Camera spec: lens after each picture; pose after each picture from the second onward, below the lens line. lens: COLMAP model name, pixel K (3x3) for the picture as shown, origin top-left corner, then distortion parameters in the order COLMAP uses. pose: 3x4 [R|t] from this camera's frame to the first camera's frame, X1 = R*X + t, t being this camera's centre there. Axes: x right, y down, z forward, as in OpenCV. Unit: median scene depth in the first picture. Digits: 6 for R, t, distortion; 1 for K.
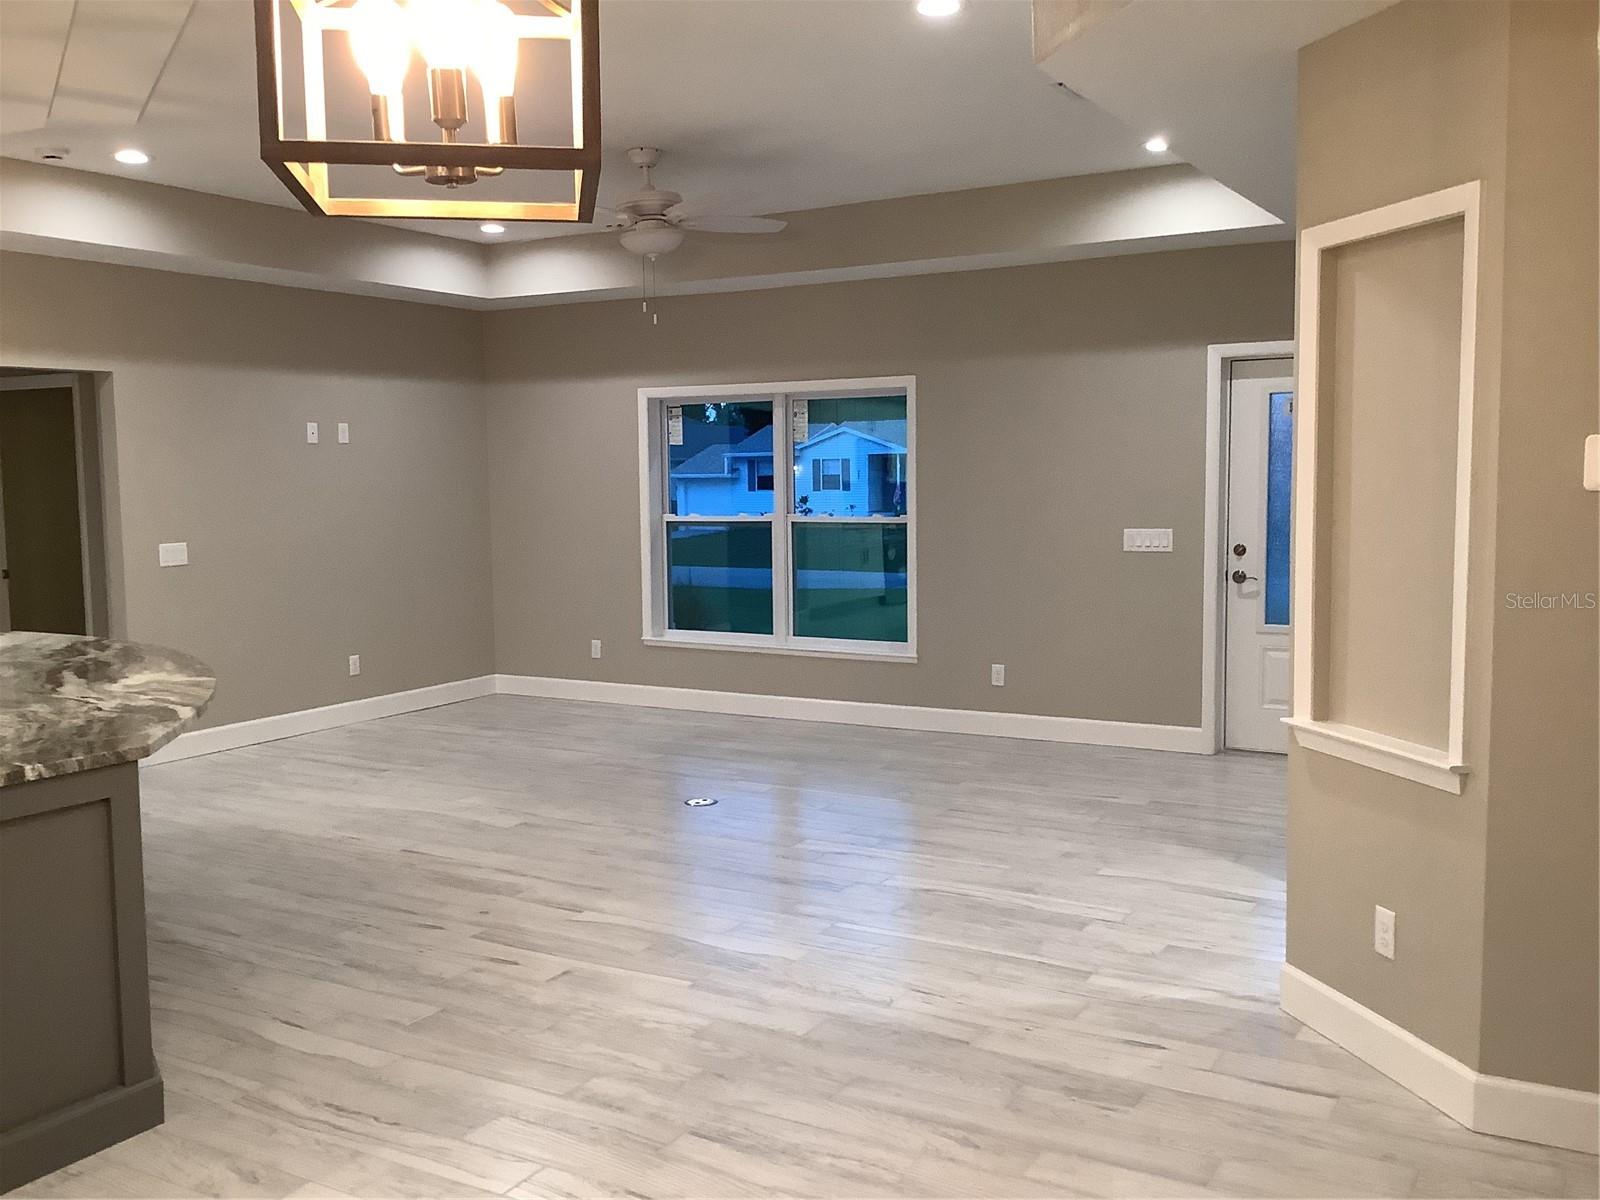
lens RADIAL K [[1442.9, 0, 829.1], [0, 1442.9, 598.2], [0, 0, 1]] dist [0.094601, -0.206837]
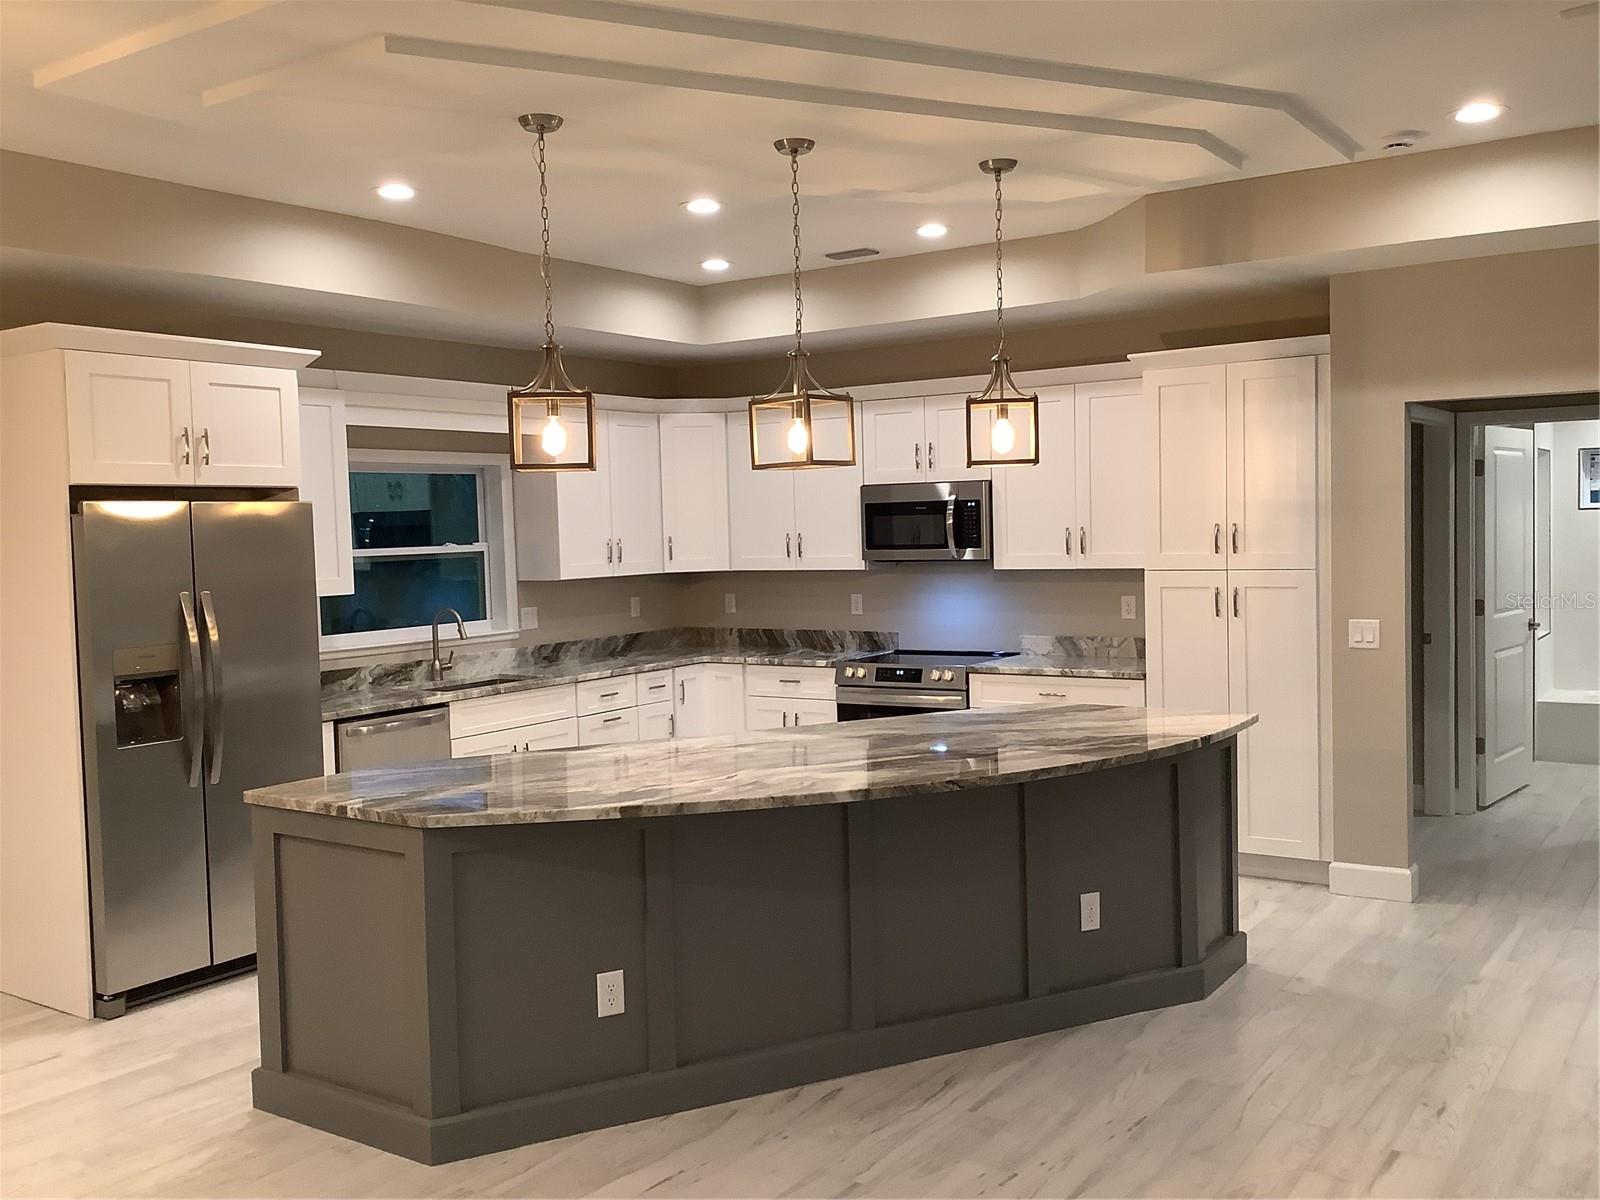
lens RADIAL K [[1445.8, 0, 801.0], [0, 1445.8, 597.5], [0, 0, 1]] dist [0.078639, -0.179460]
pose [[-0.095138, 0.064153, -0.993395, 0.440026], [-0.061797, 0.995616, 0.070215, -0.119497], [0.993544, 0.068069, -0.090756, 1.032257]]
